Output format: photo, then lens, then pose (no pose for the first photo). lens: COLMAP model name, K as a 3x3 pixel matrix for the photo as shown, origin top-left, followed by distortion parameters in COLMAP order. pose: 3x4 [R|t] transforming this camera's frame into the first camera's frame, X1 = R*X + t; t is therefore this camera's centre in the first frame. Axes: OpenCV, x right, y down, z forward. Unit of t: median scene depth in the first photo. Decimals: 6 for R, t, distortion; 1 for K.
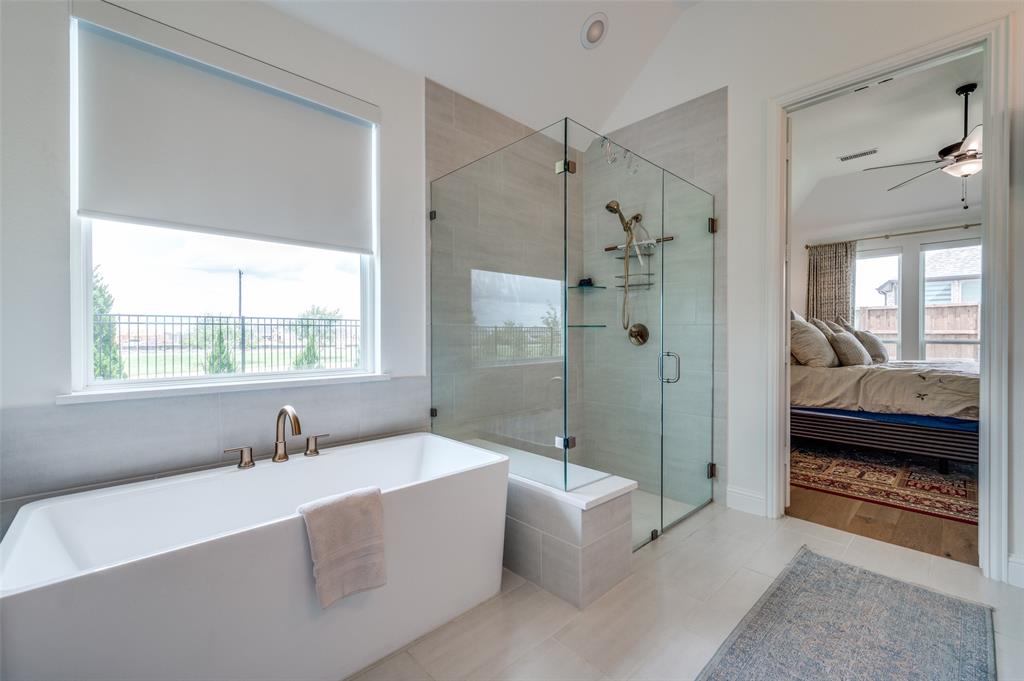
lens RADIAL K [[428.2, 0, 508.4], [0, 428.2, 337.6], [0, 0, 1]] dist [0.000211, 0.000051]
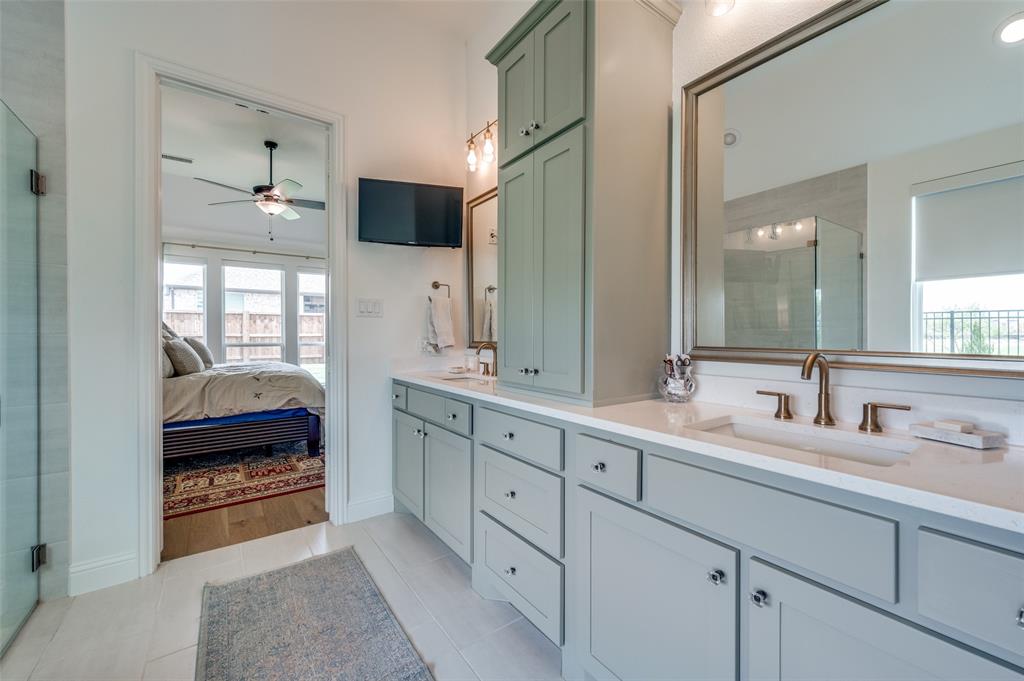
lens RADIAL K [[410.1, 0, 522.2], [0, 410.1, 338.0], [0, 0, 1]] dist [-0.001353, 0.000152]
pose [[0.108484, -0.007054, 0.994073, -0.061113], [0.006307, 0.999960, 0.006407, -0.022041], [-0.994078, 0.005574, 0.108524, 0.177802]]
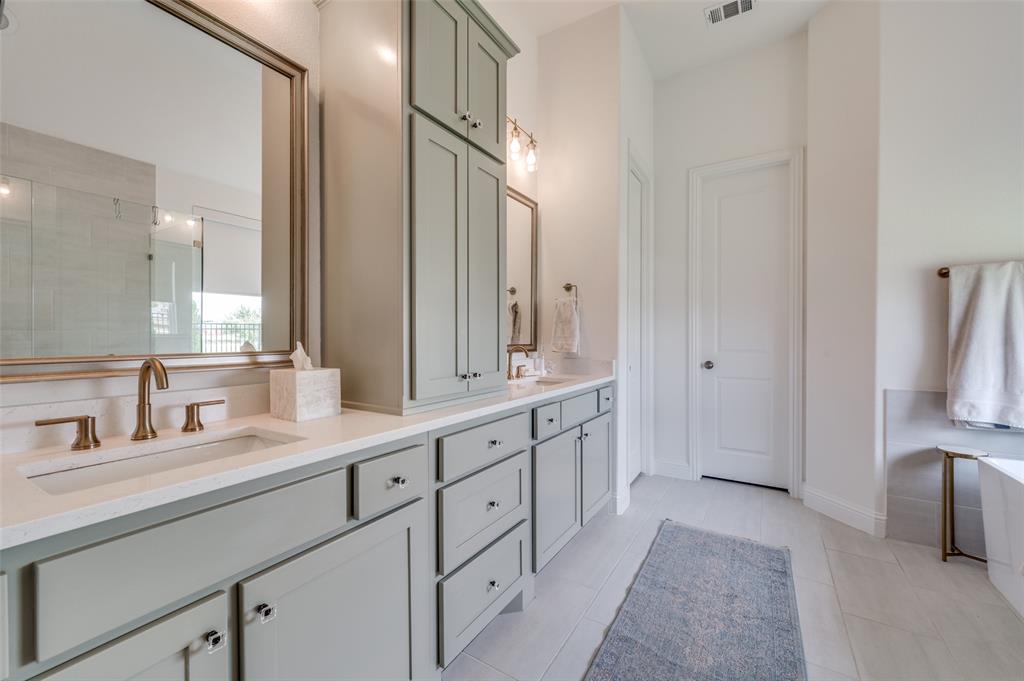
lens RADIAL K [[410.1, 0, 522.2], [0, 410.1, 338.0], [0, 0, 1]] dist [-0.001353, 0.000152]
pose [[-0.961235, 0.003904, -0.275702, 2.508954], [0.002556, 0.999983, 0.005251, -0.031559], [0.275717, 0.004343, -0.961229, 2.488938]]
